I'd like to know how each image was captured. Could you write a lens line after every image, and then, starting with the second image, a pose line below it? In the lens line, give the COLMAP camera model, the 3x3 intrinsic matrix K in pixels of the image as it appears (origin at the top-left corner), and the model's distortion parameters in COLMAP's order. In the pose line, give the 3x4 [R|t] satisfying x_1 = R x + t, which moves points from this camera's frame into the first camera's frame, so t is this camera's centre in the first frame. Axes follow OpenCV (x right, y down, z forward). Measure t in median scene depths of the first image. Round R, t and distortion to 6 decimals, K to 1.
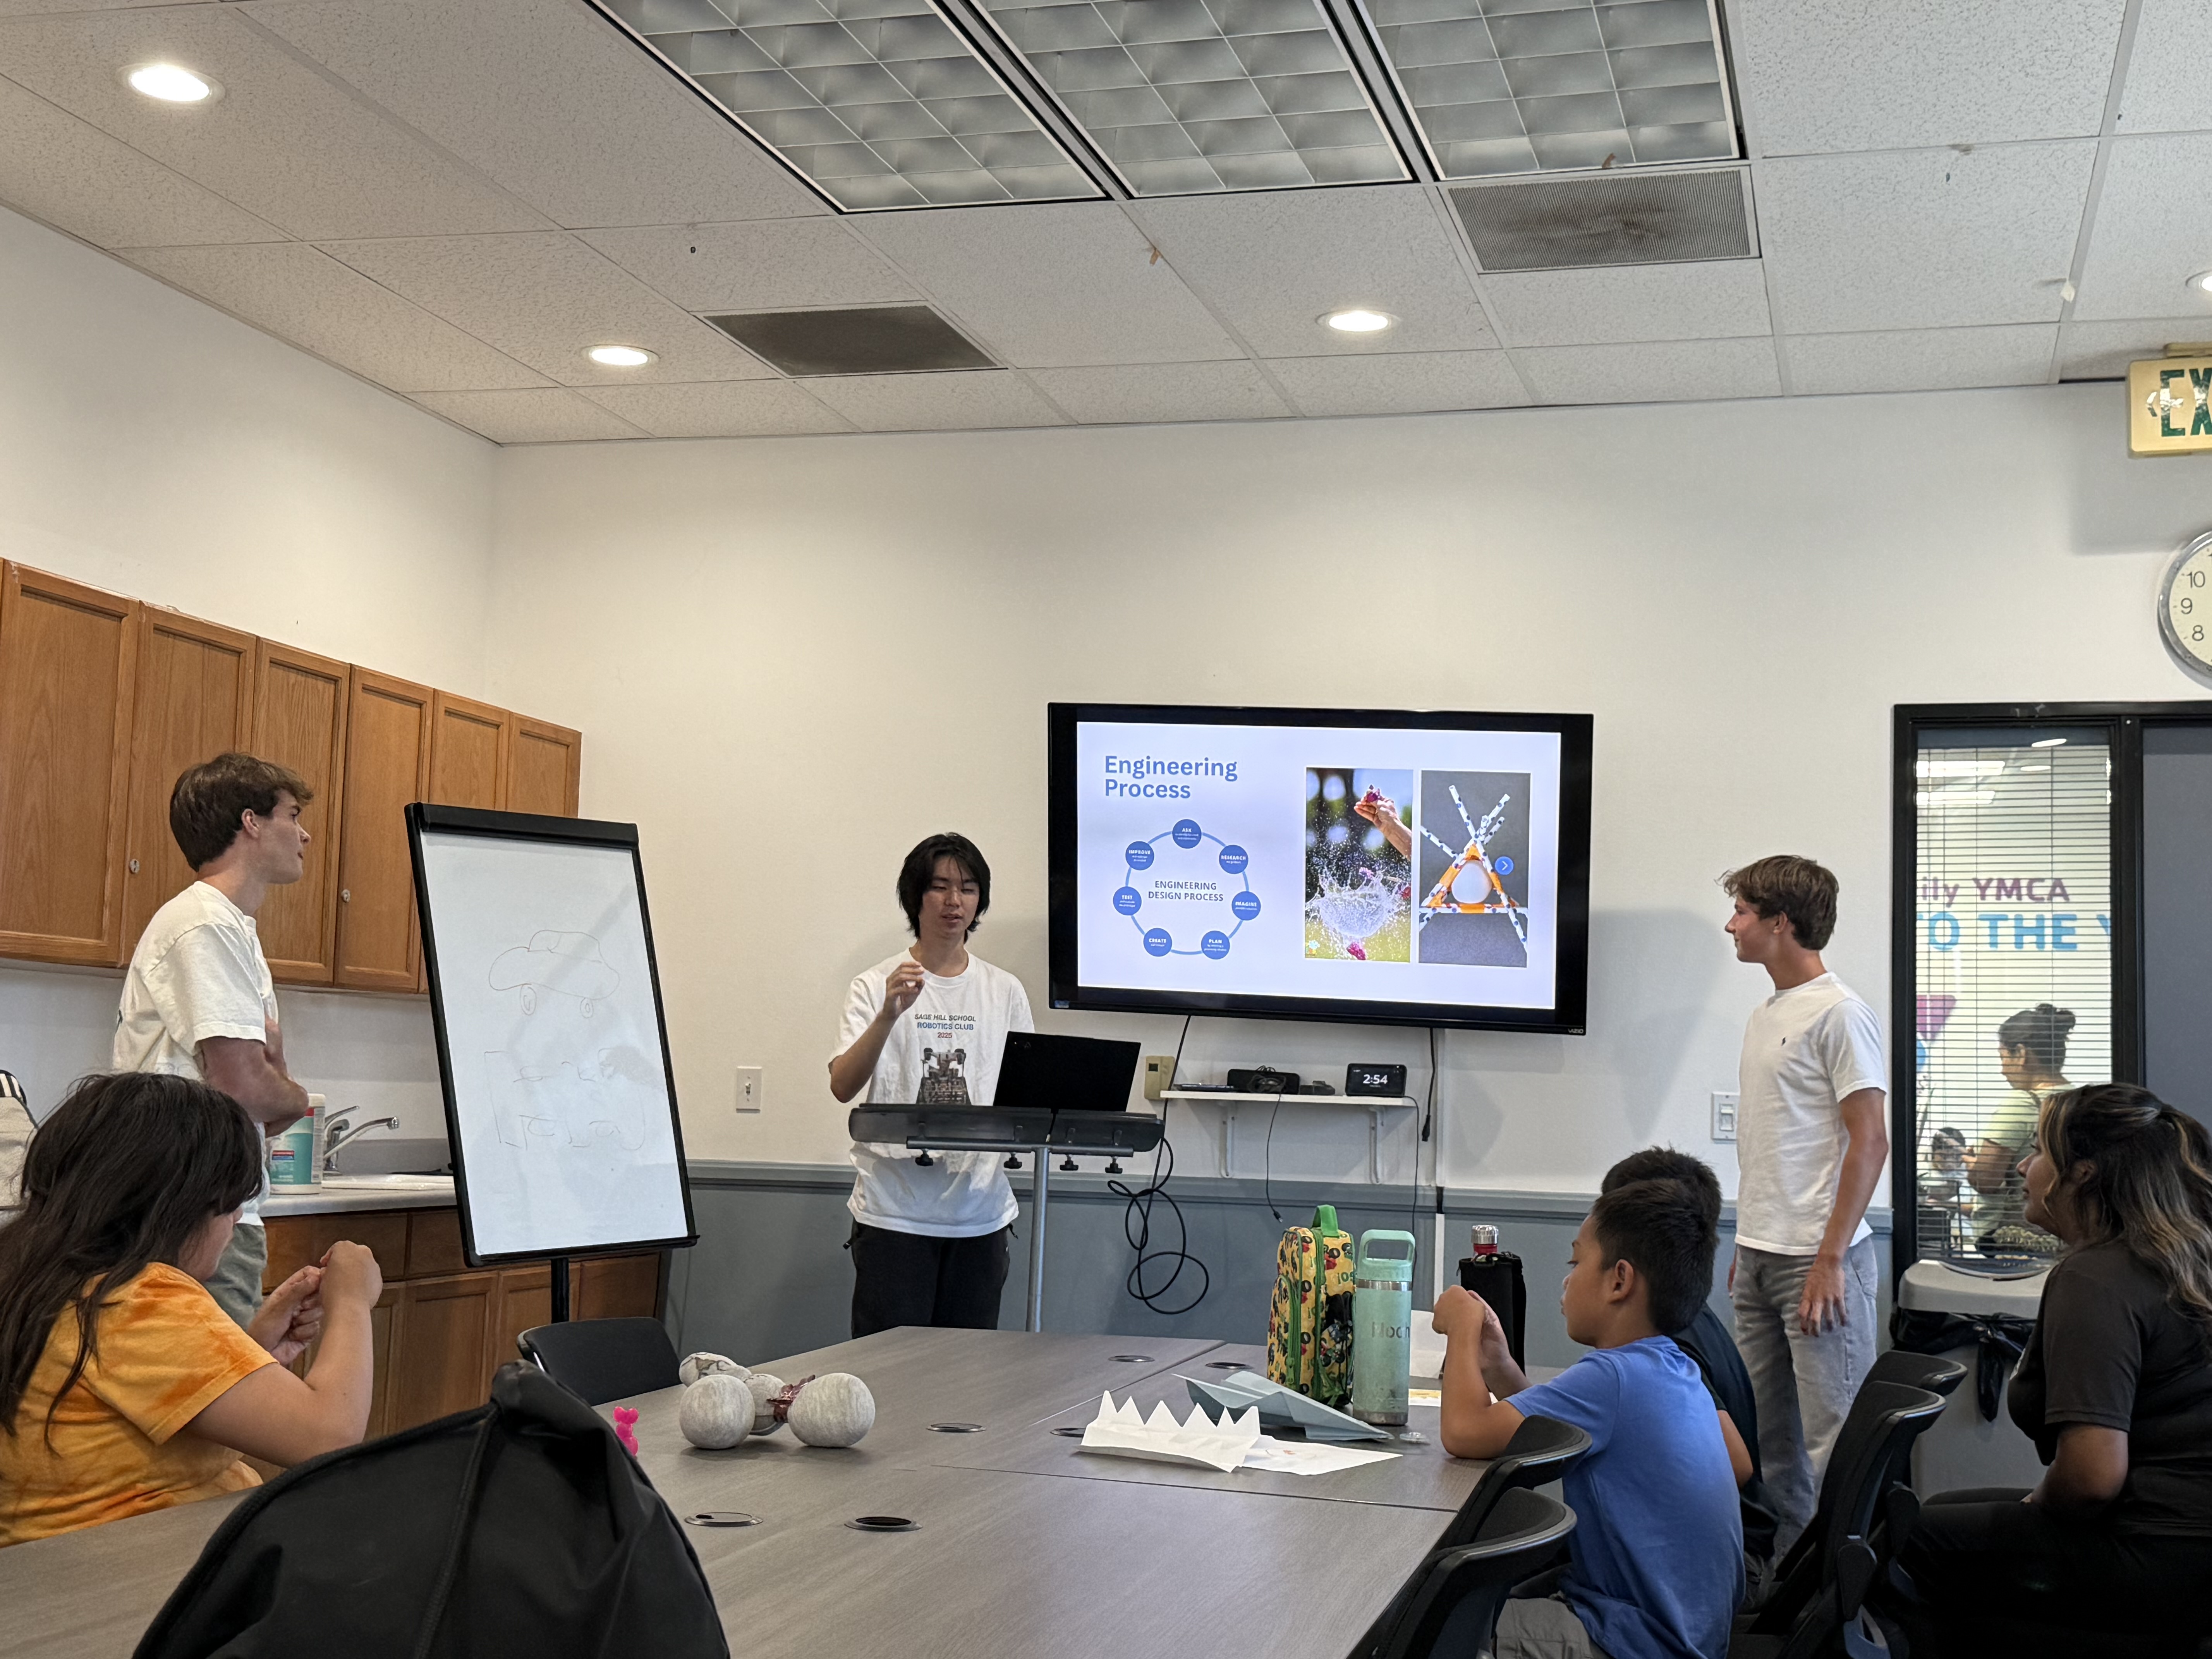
lens RADIAL K [[2744.6, 0, 1104.9], [0, 2744.6, 842.6], [0, 0, 1]] dist [0.100112, 0.000000]
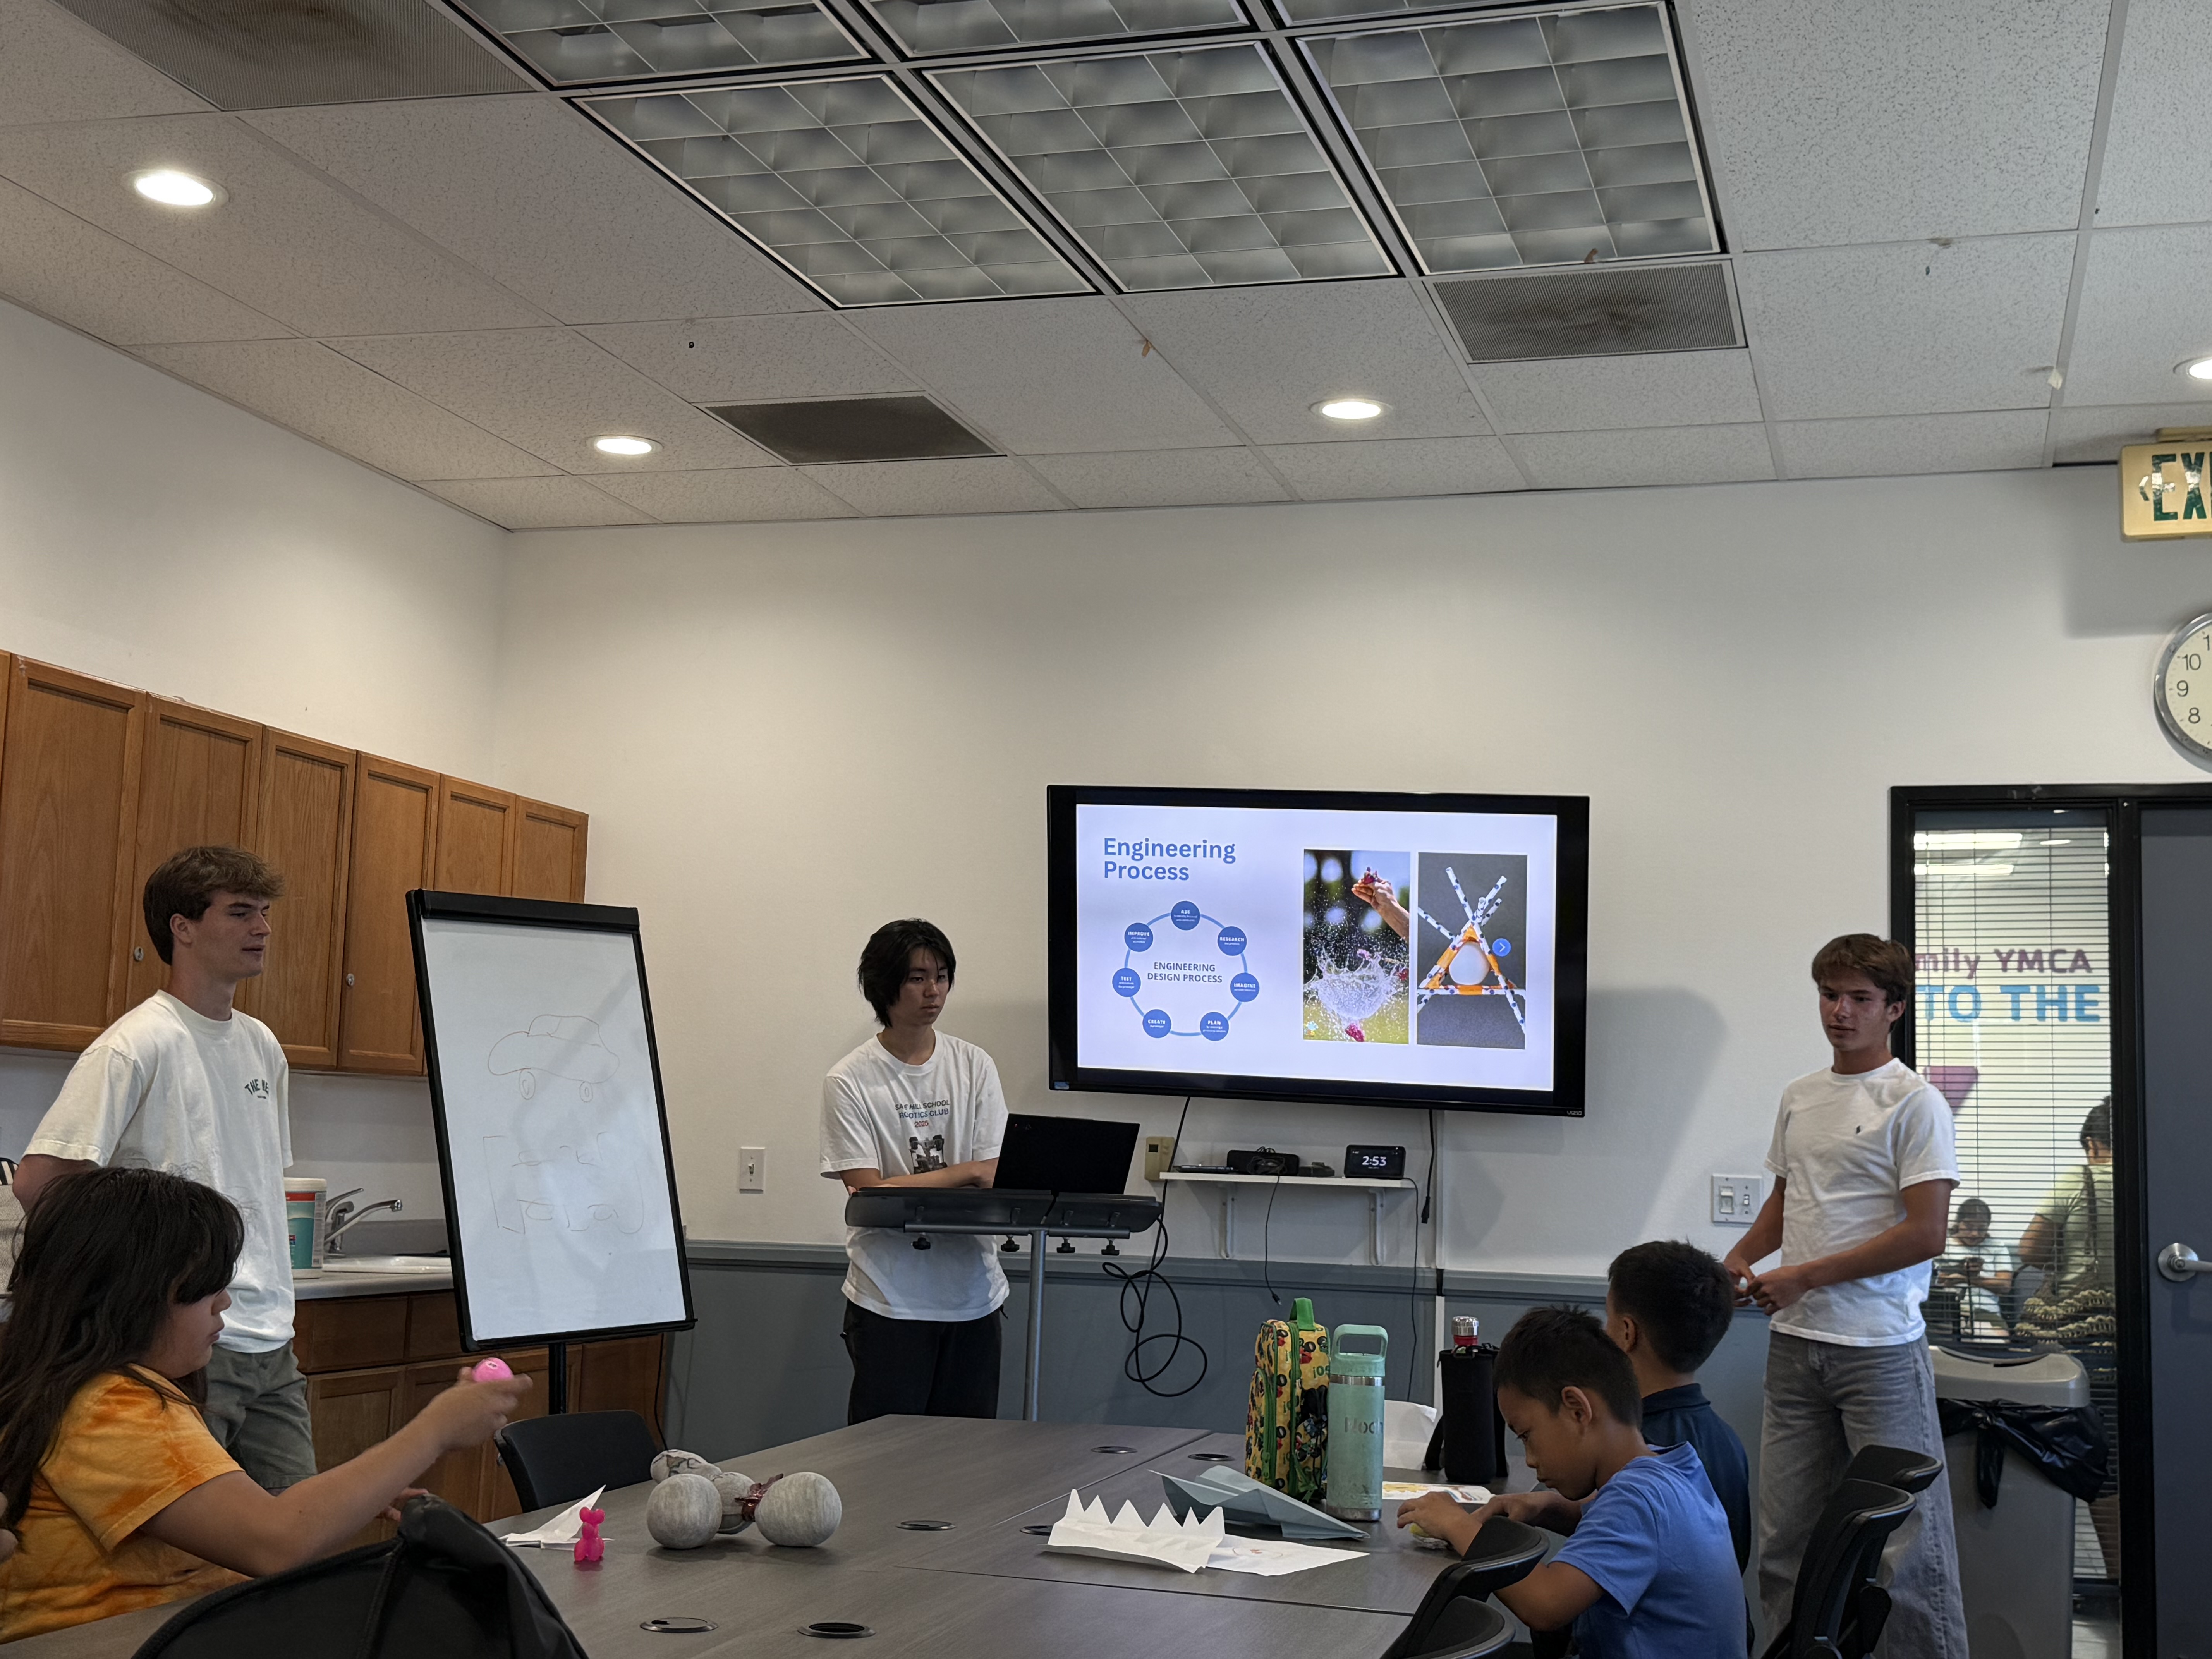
lens RADIAL K [[2744.6, 0, 1091.7], [0, 2744.6, 846.3], [0, 0, 1]] dist [0.100112, 0.000000]
pose [[0.999869, -0.002001, -0.016044, 0.012383], [0.001649, 0.999758, -0.021954, -0.006960], [0.016084, 0.021925, 0.999630, -0.005657]]
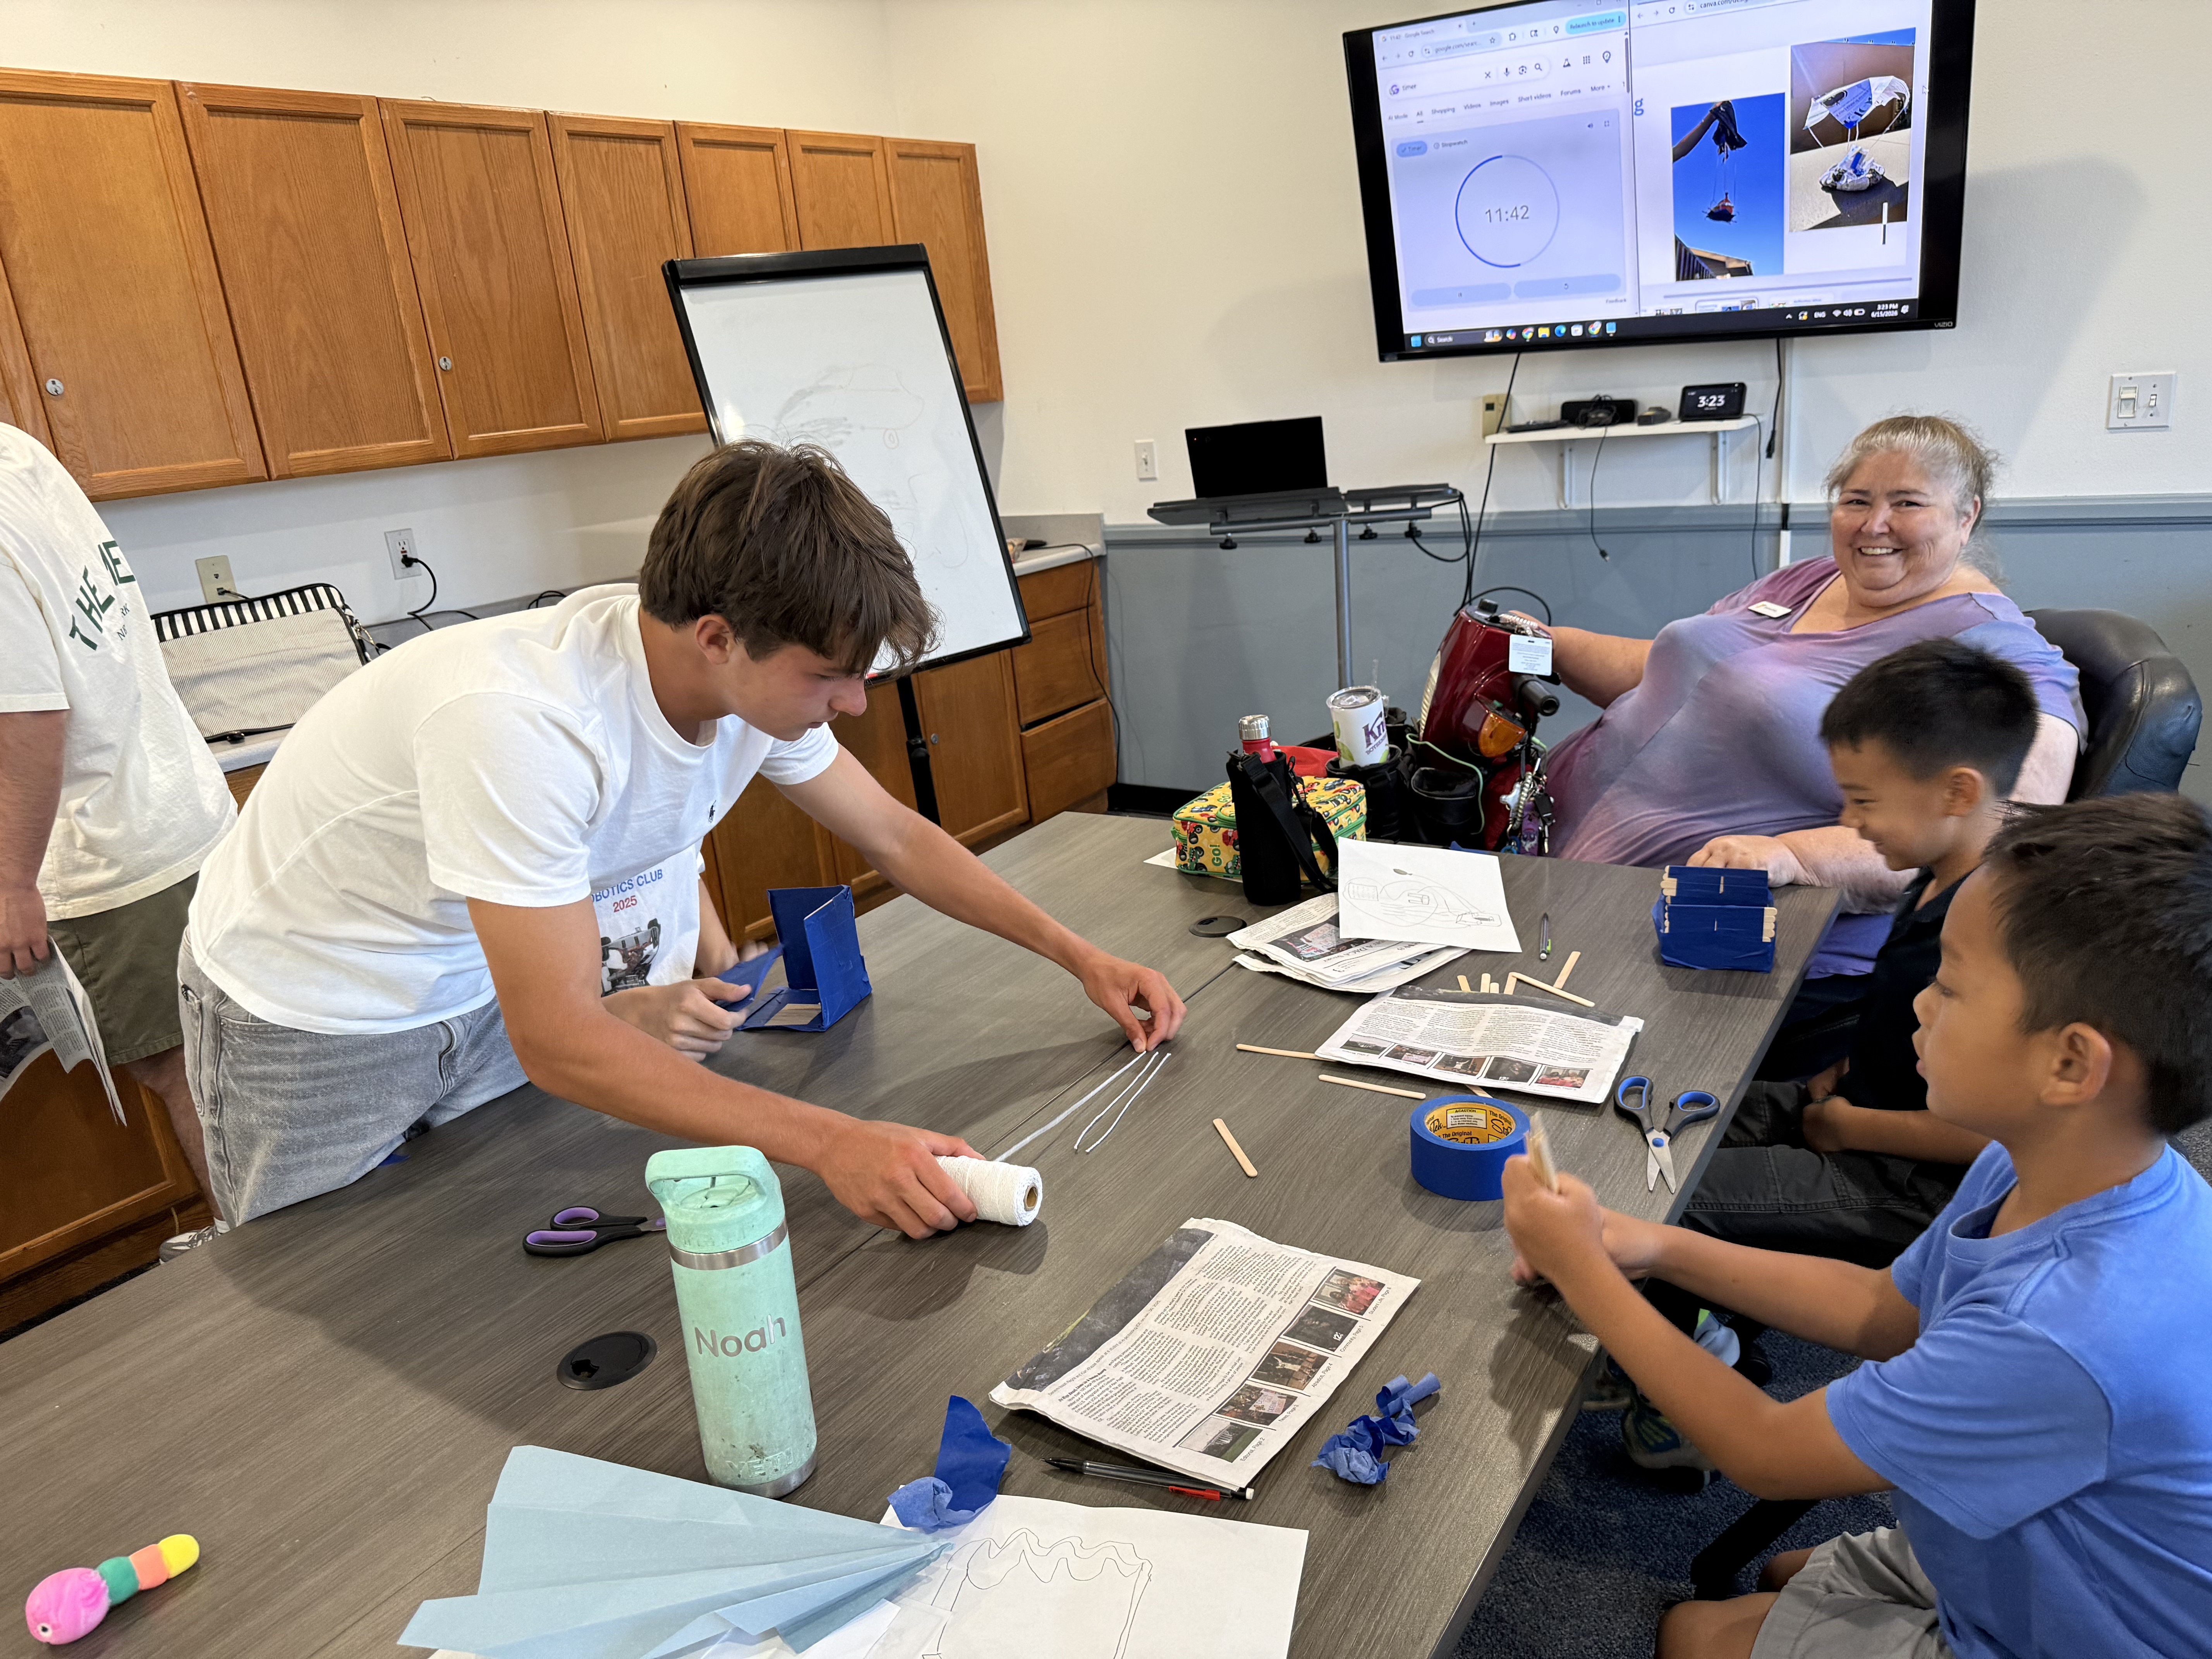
lens RADIAL K [[1546.3, 0, 1129.7], [0, 1546.3, 823.7], [0, 0, 1]] dist [0.029351, -0.043061]
pose [[0.938810, -0.017829, -0.343974, 0.096232], [0.149542, 0.920725, 0.360421, -0.004299], [0.310279, -0.389806, 0.867052, 0.428785]]
